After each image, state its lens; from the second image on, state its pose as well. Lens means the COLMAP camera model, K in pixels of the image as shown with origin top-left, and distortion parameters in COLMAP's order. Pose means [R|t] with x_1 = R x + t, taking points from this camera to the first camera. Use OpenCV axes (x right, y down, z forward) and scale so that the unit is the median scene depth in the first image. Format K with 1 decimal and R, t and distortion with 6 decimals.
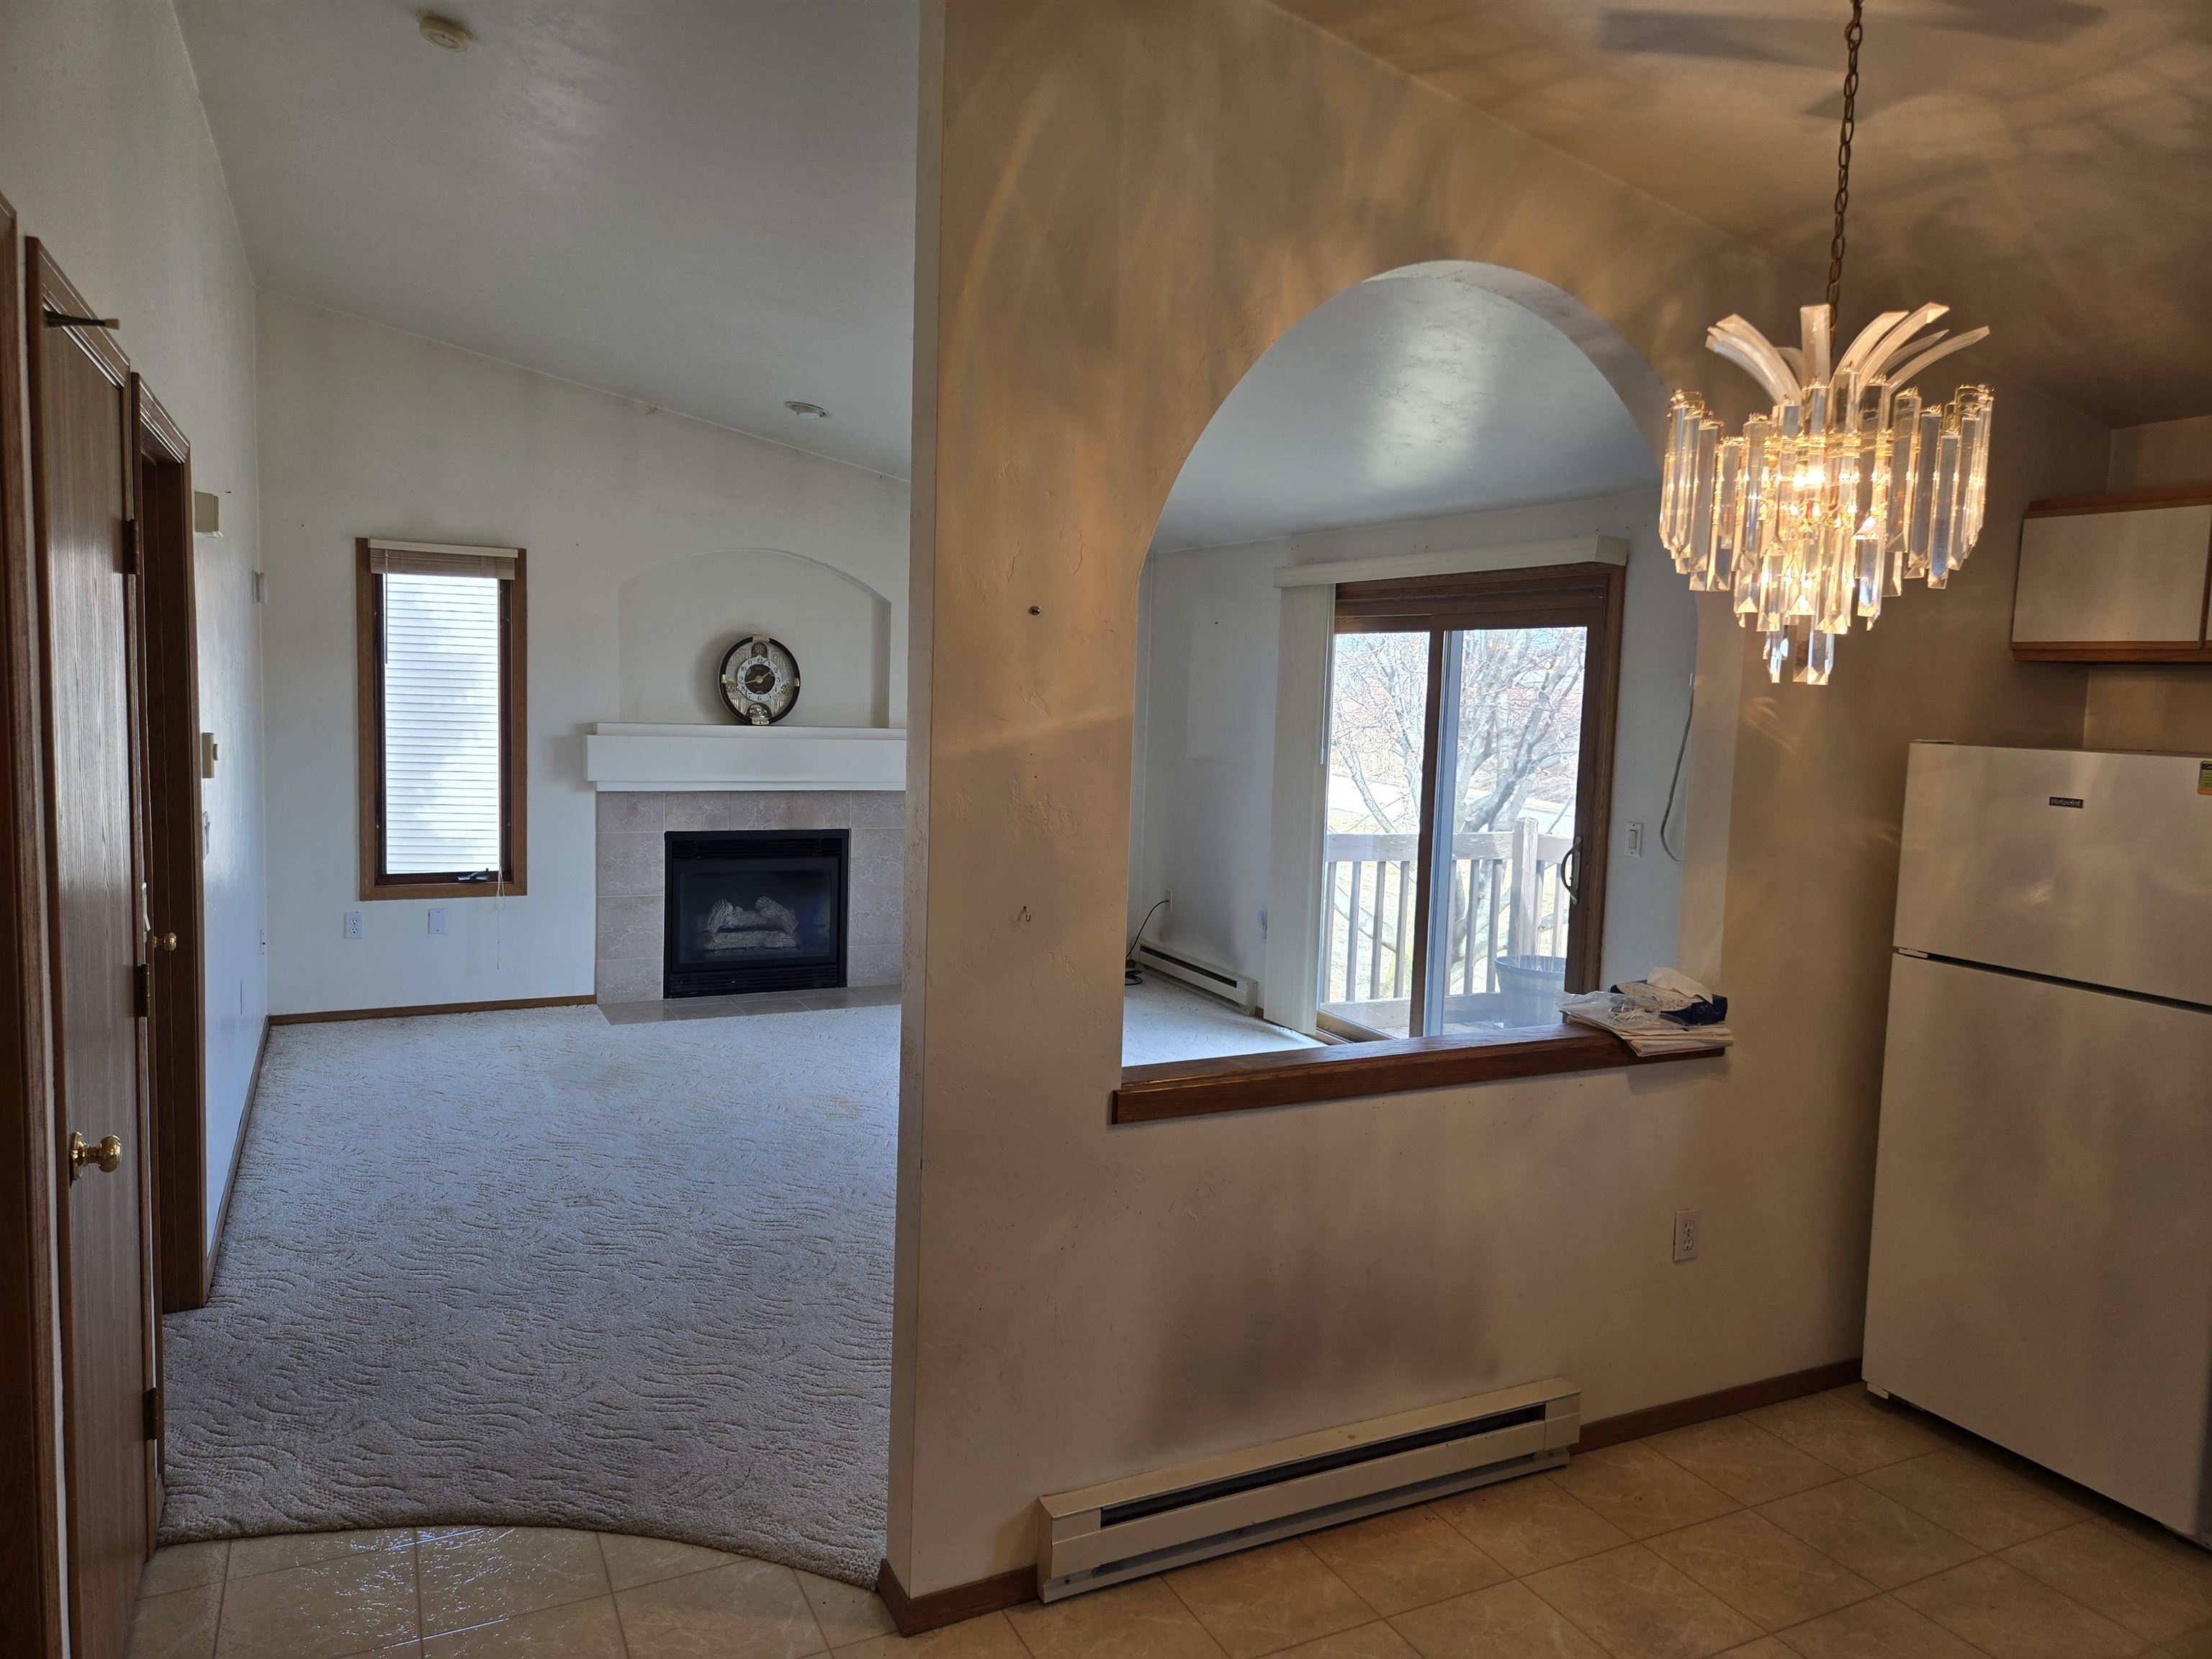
lens RADIAL K [[1486.4, 0, 1104.2], [0, 1486.4, 814.7], [0, 0, 1]] dist [0.071612, -0.065227]
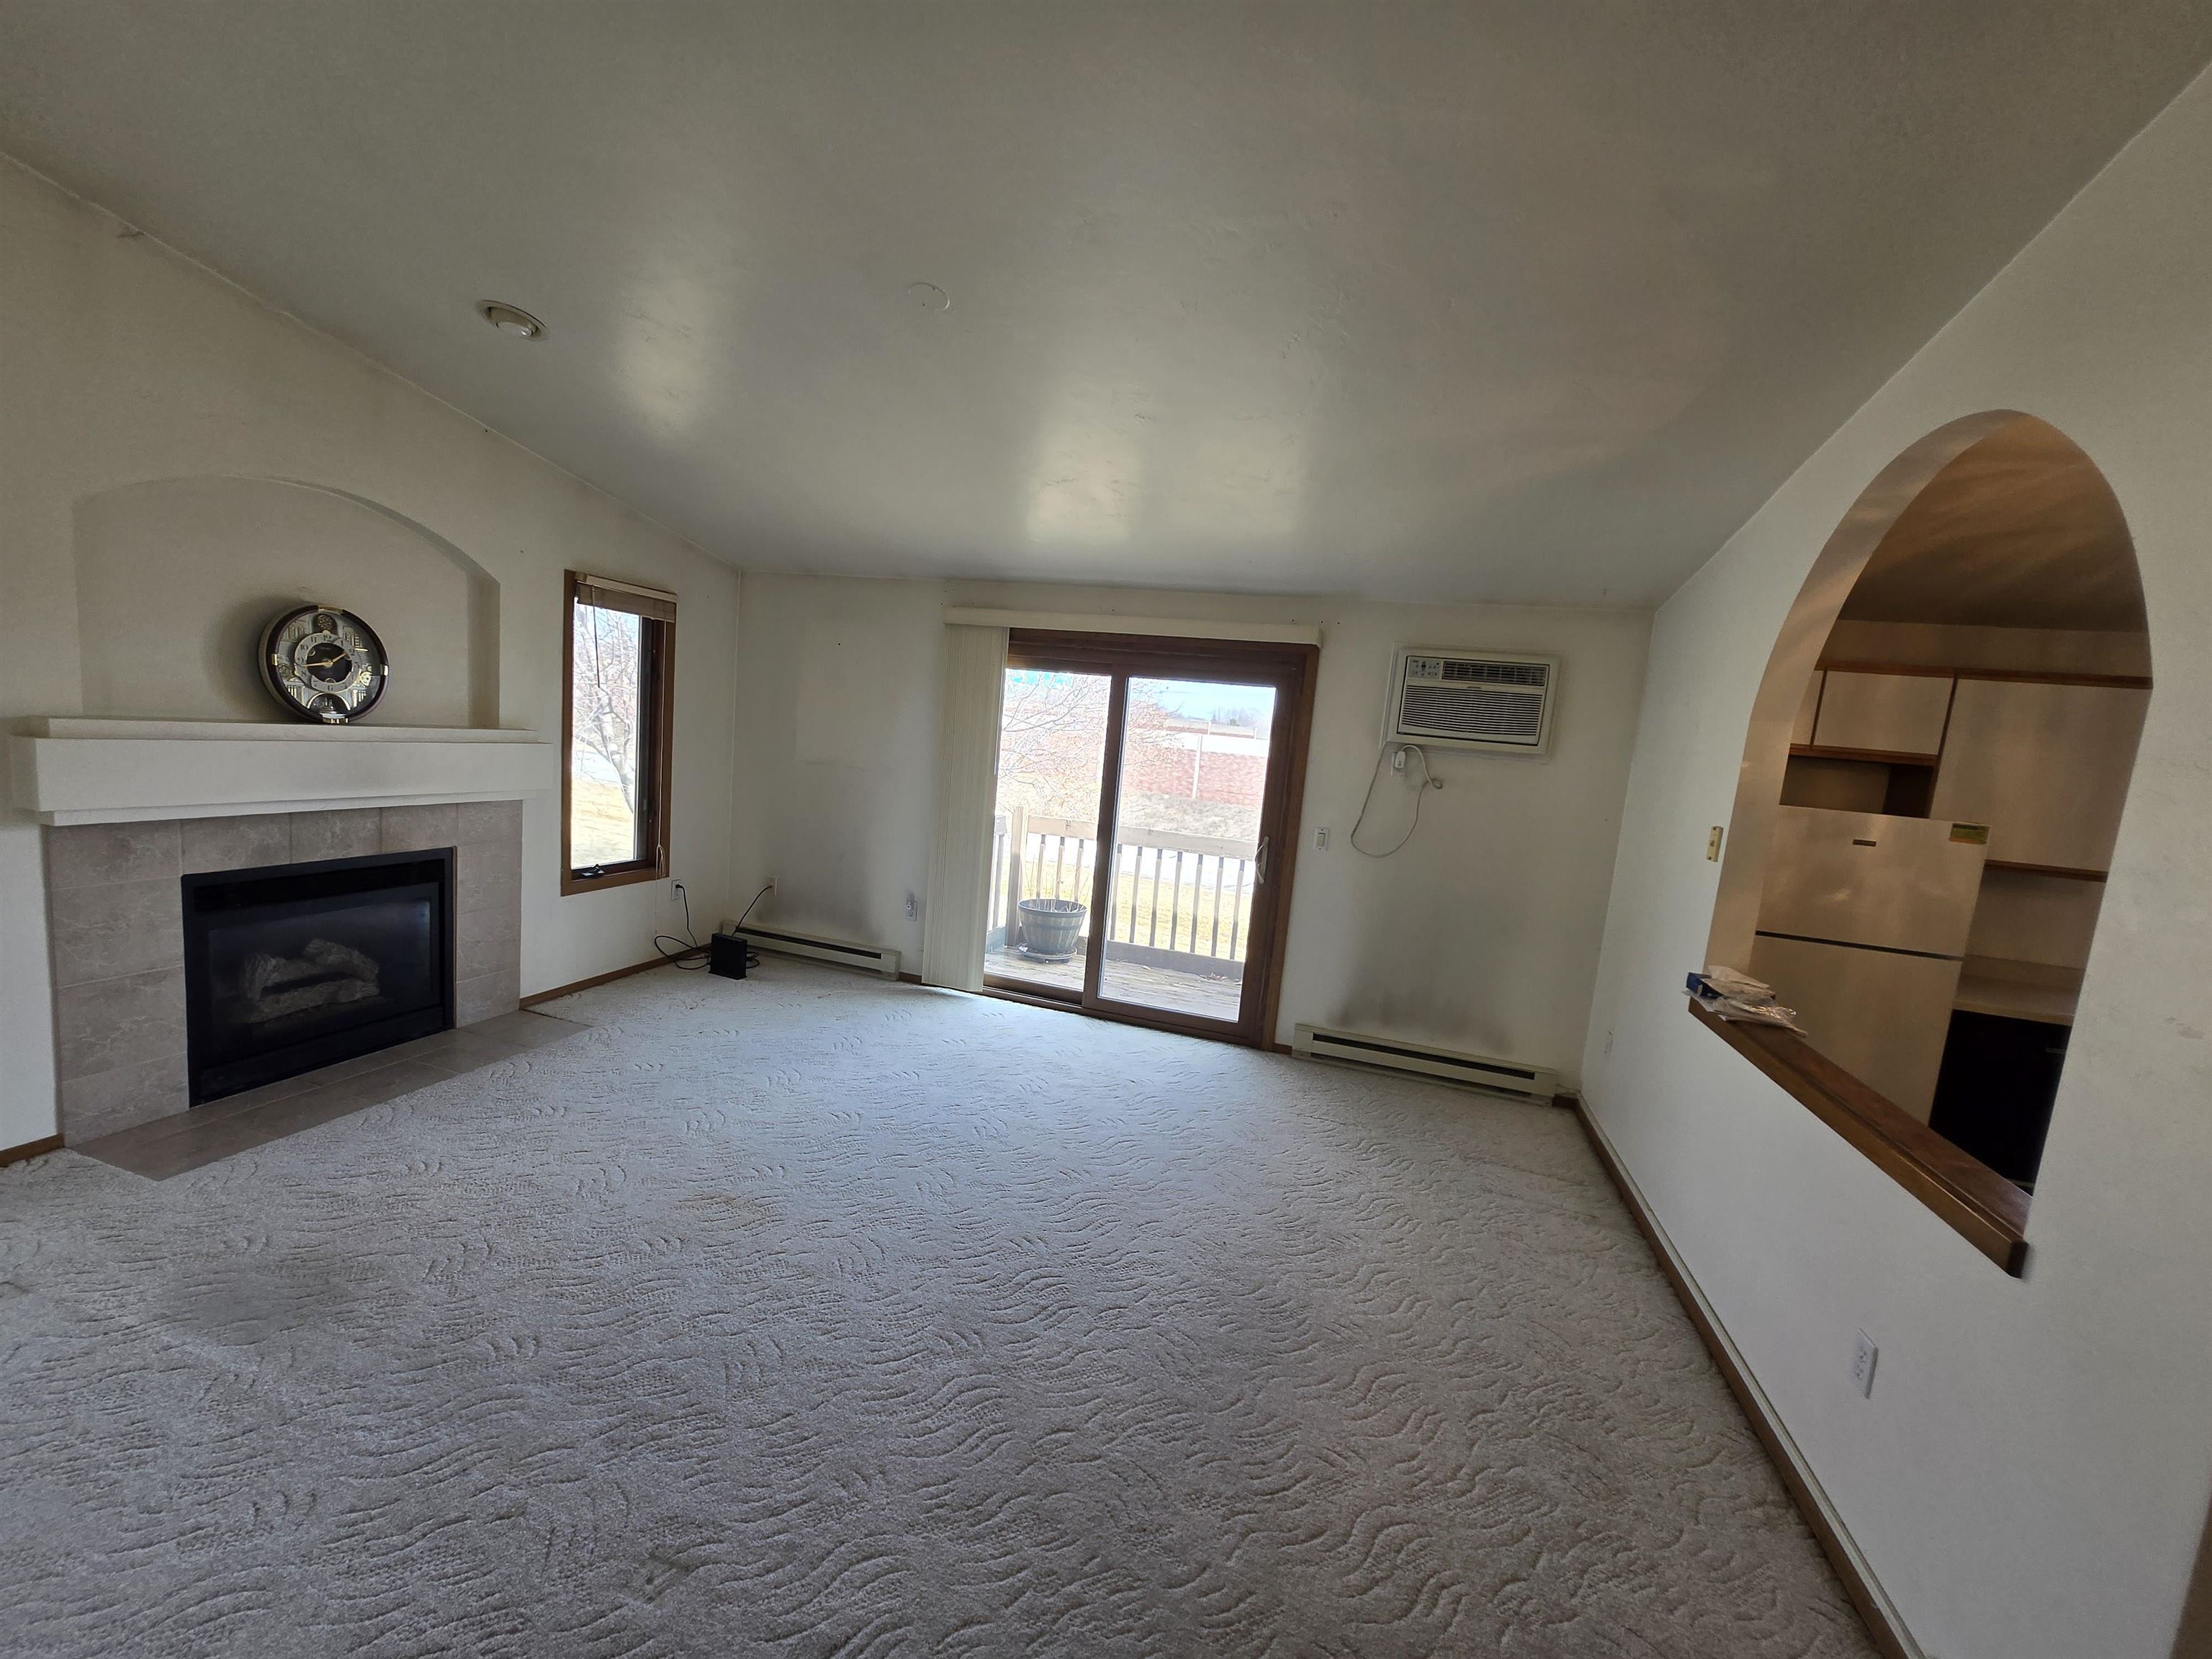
lens RADIAL K [[873.9, 0, 1106.0], [0, 873.9, 829.5], [0, 0, 1]] dist [0.001639, 0.000360]
pose [[0.684772, -0.056937, 0.726530, -0.594065], [-0.002483, 0.996755, 0.080454, -0.088529], [-0.728753, -0.056897, 0.682409, 0.827897]]
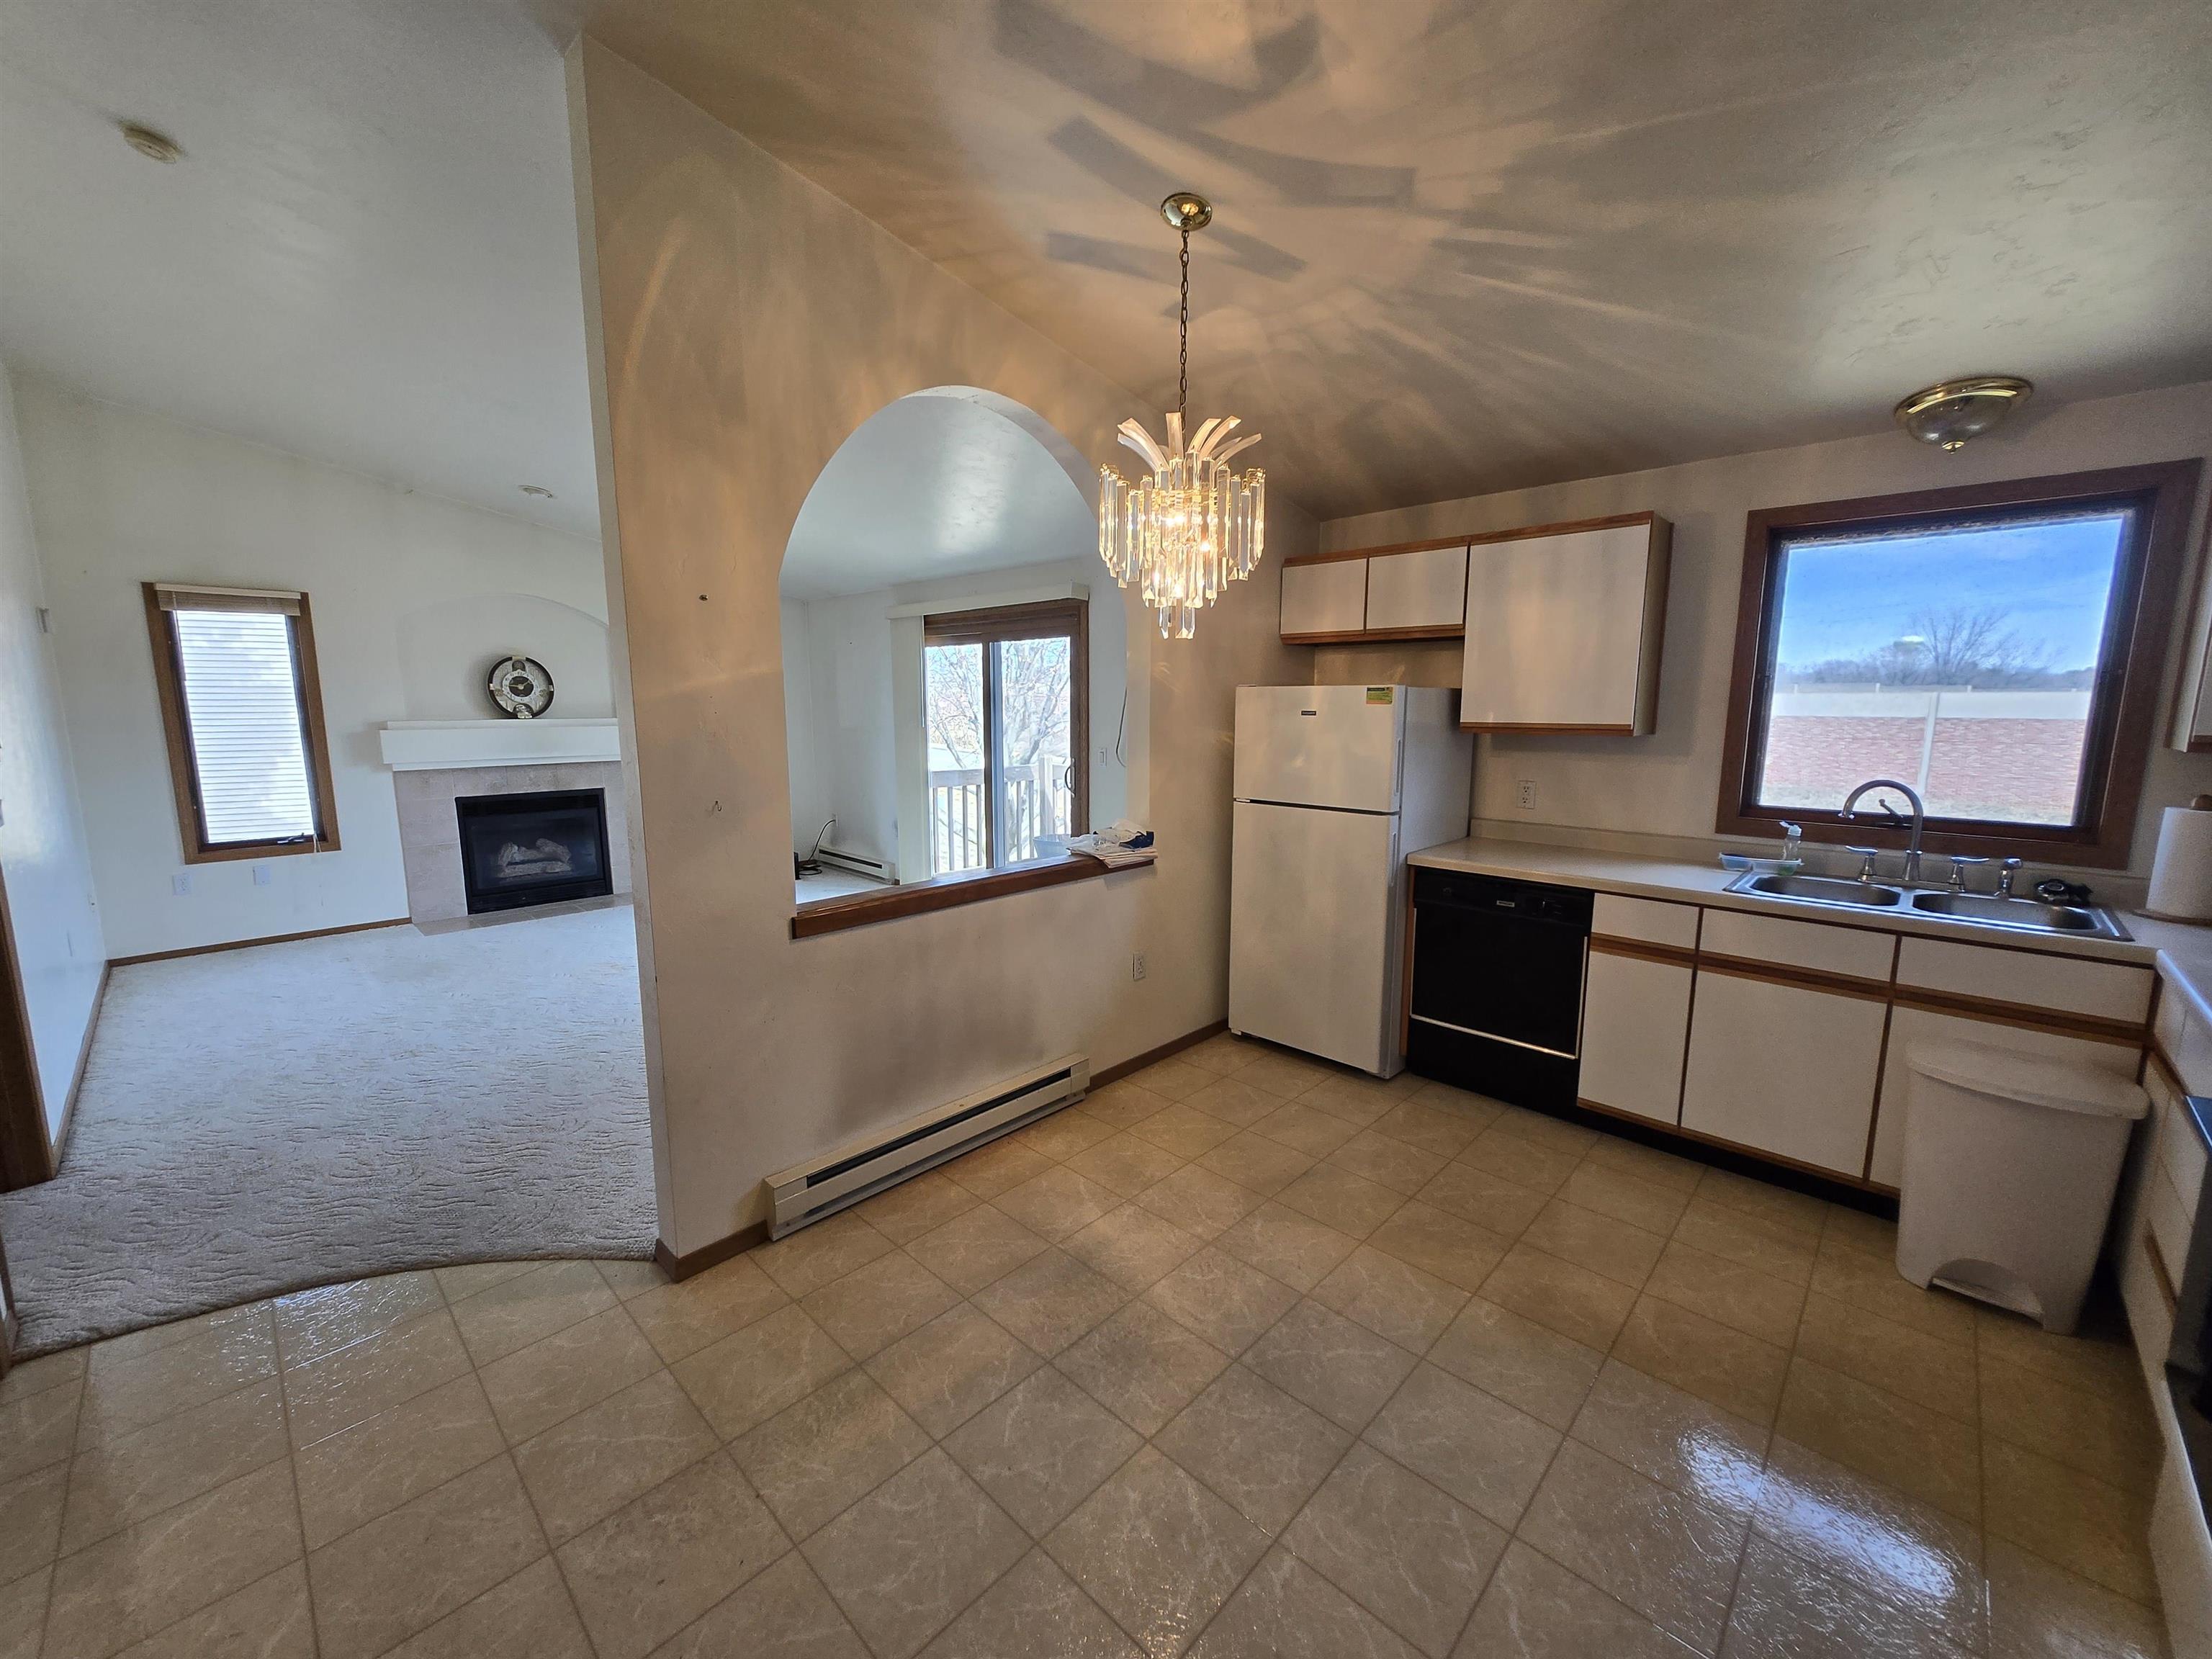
lens RADIAL K [[876.7, 0, 1110.0], [0, 876.7, 831.8], [0, 0, 1]] dist [0.000381, -0.000196]
pose [[0.939452, -0.083234, 0.332418, 0.016313], [0.060948, 0.995172, 0.076932, 0.035612], [-0.337216, -0.052014, 0.939989, 0.031035]]
